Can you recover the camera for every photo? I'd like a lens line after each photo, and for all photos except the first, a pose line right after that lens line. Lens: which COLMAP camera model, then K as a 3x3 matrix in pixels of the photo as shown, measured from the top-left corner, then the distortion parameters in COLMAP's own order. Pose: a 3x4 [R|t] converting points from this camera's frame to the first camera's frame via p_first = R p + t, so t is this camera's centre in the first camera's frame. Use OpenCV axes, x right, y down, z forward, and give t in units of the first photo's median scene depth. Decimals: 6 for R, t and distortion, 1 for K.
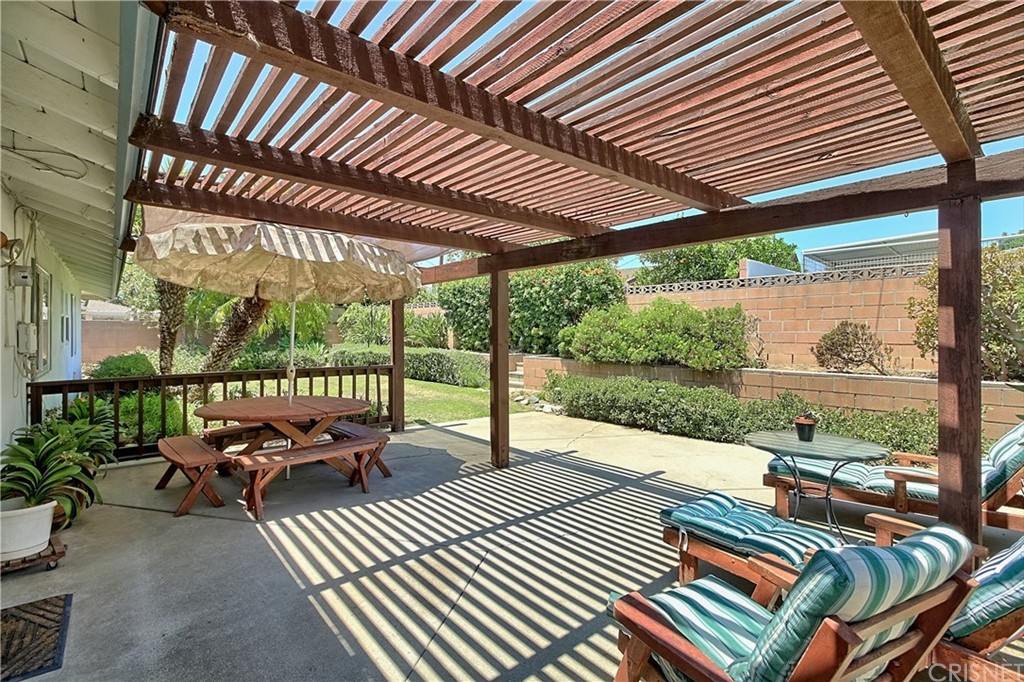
lens RADIAL K [[470.9, 0, 512.5], [0, 470.9, 338.4], [0, 0, 1]] dist [-0.010766, 0.000911]
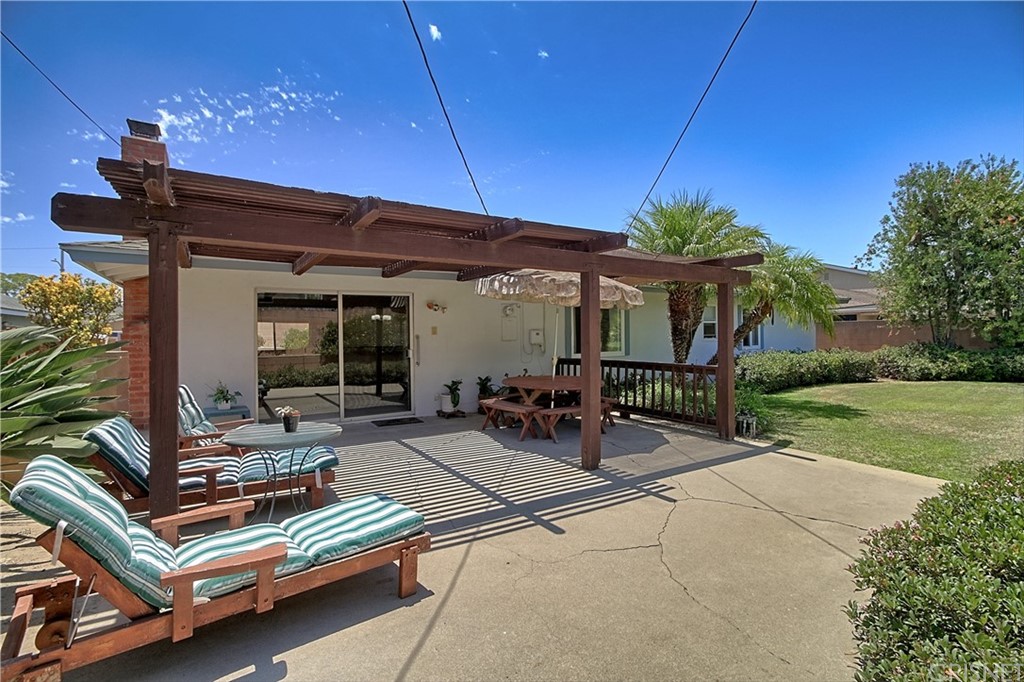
lens RADIAL K [[470.9, 0, 511.8], [0, 470.9, 344.4], [0, 0, 1]] dist [-0.010766, 0.000911]
pose [[-0.148634, 0.027027, -0.988523, 1.161834], [0.011403, 0.999607, 0.025616, -0.019385], [0.988827, -0.007465, -0.148884, 1.181517]]
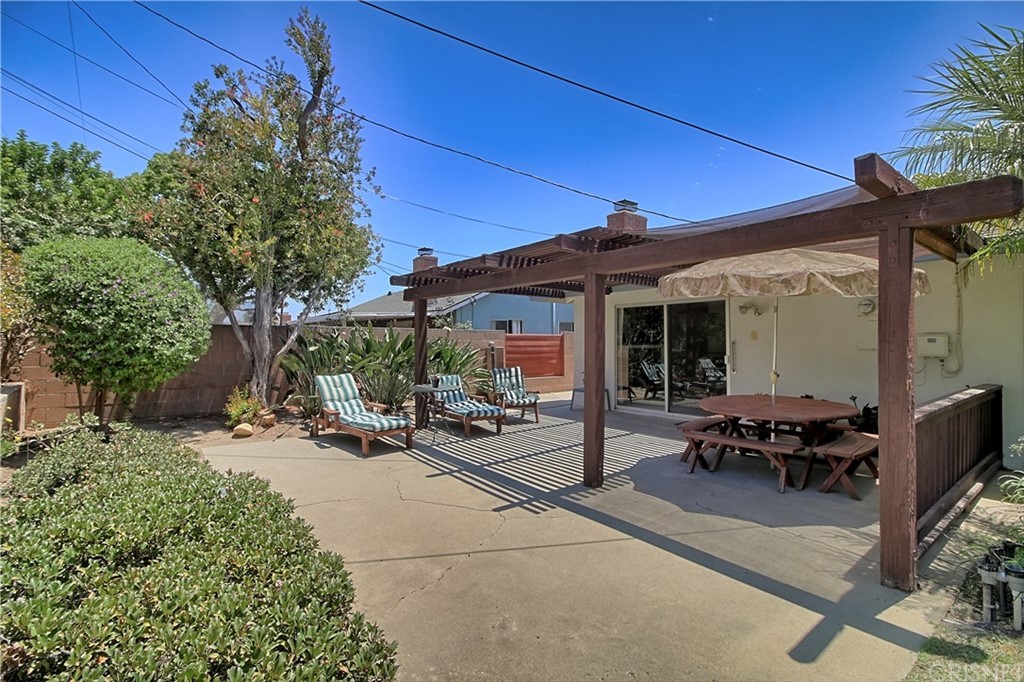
lens RADIAL K [[470.9, 0, 515.3], [0, 470.9, 340.8], [0, 0, 1]] dist [-0.010766, 0.000911]
pose [[-0.999648, 0.000968, 0.026526, 0.118259], [0.001018, 0.999998, 0.001882, -0.014386], [-0.026524, 0.001908, -0.999646, 2.297268]]
